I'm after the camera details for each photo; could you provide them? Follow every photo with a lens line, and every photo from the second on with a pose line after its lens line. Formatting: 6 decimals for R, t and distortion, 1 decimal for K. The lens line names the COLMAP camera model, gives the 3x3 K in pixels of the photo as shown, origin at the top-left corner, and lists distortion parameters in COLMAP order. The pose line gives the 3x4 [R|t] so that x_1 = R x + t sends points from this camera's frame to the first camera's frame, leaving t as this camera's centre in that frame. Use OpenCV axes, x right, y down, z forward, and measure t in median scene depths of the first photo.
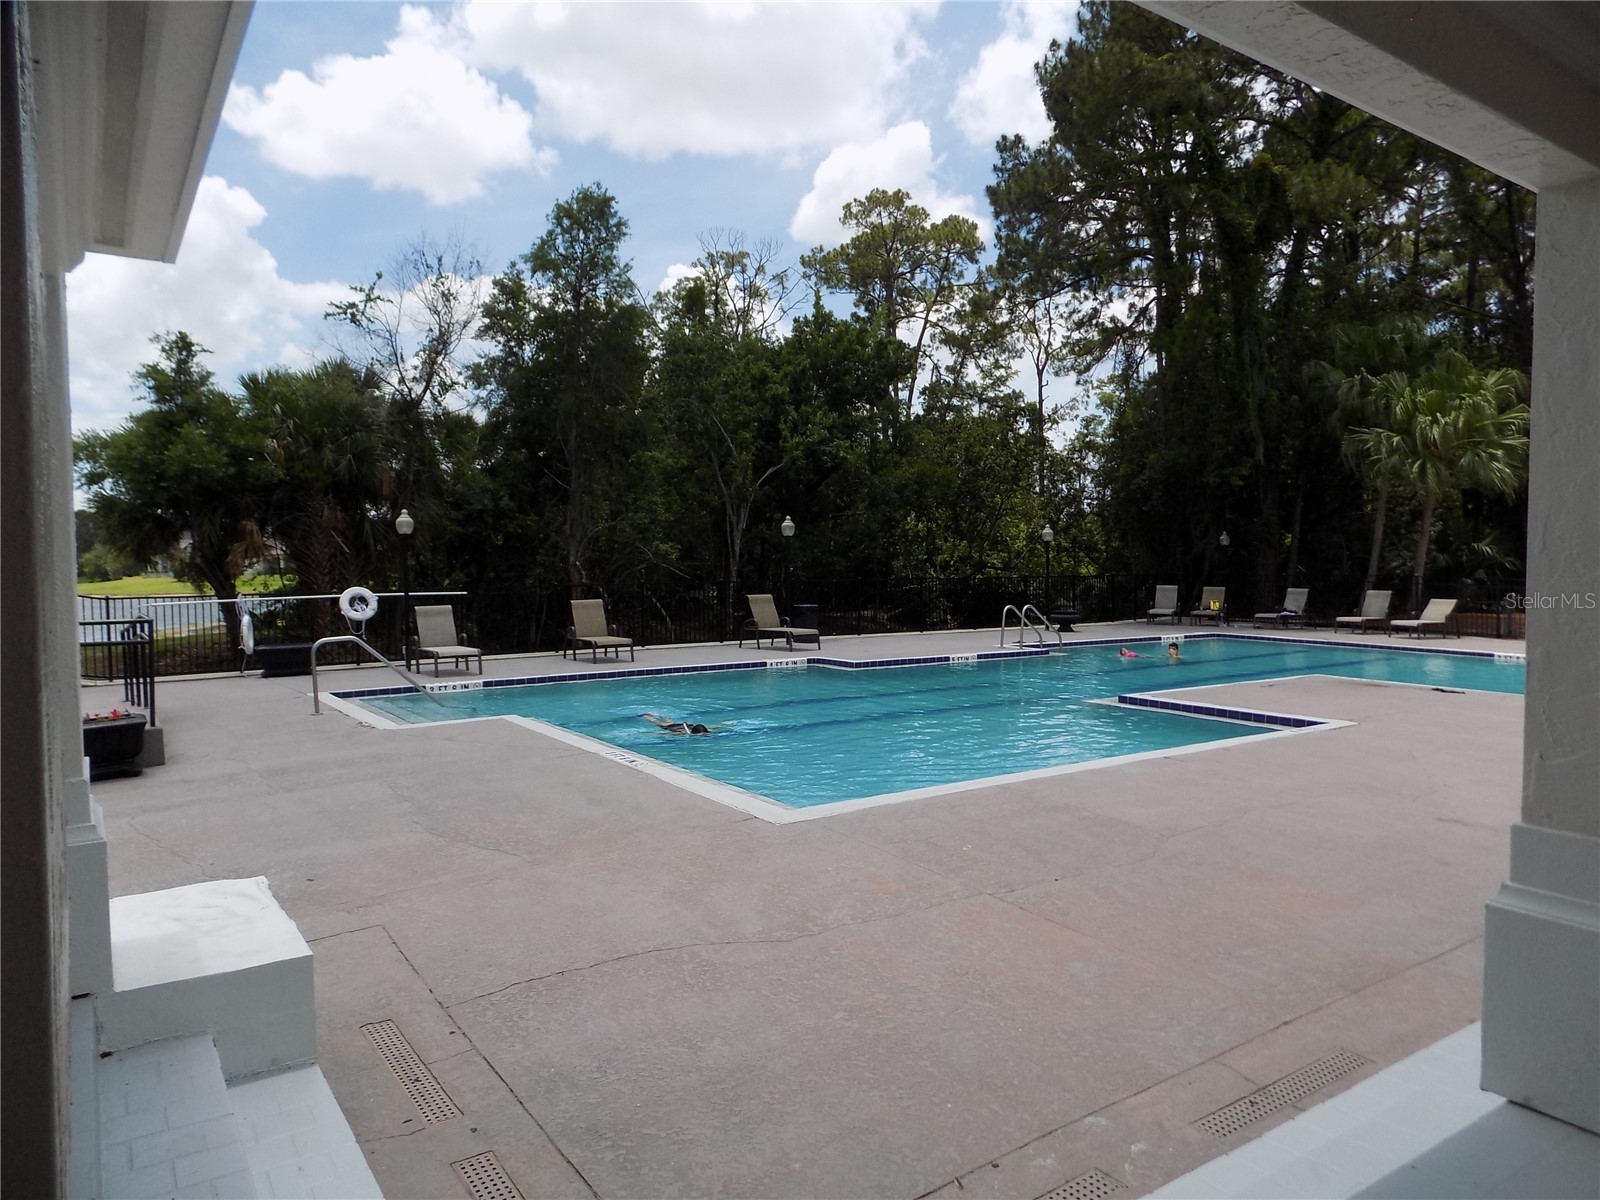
lens RADIAL K [[1076.3, 0, 799.6], [0, 1076.3, 594.2], [0, 0, 1]] dist [-0.026616, 0.025385]
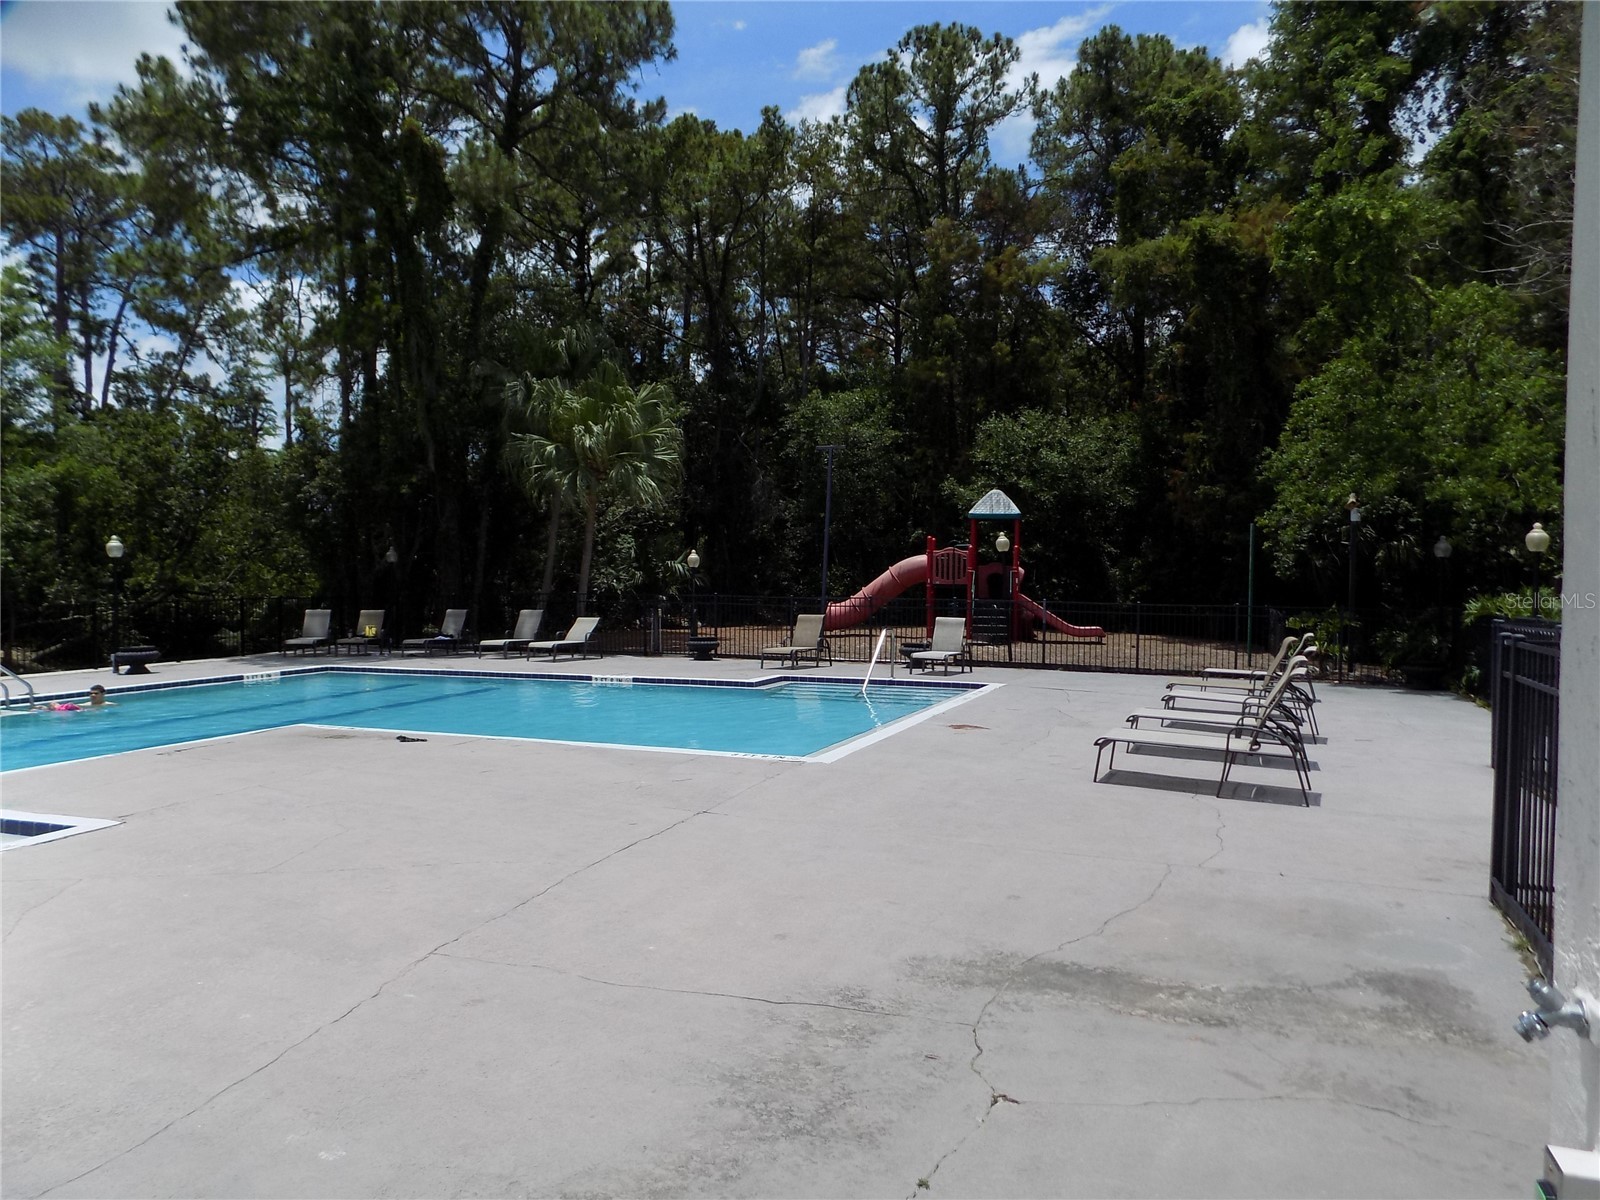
lens RADIAL K [[1076.3, 0, 807.1], [0, 1076.3, 610.5], [0, 0, 1]] dist [-0.026616, 0.025385]
pose [[0.832509, -0.025967, 0.553403, 0.201077], [0.028938, 0.999576, 0.003370, 0.000906], [-0.553255, 0.013209, 0.832907, 0.084569]]
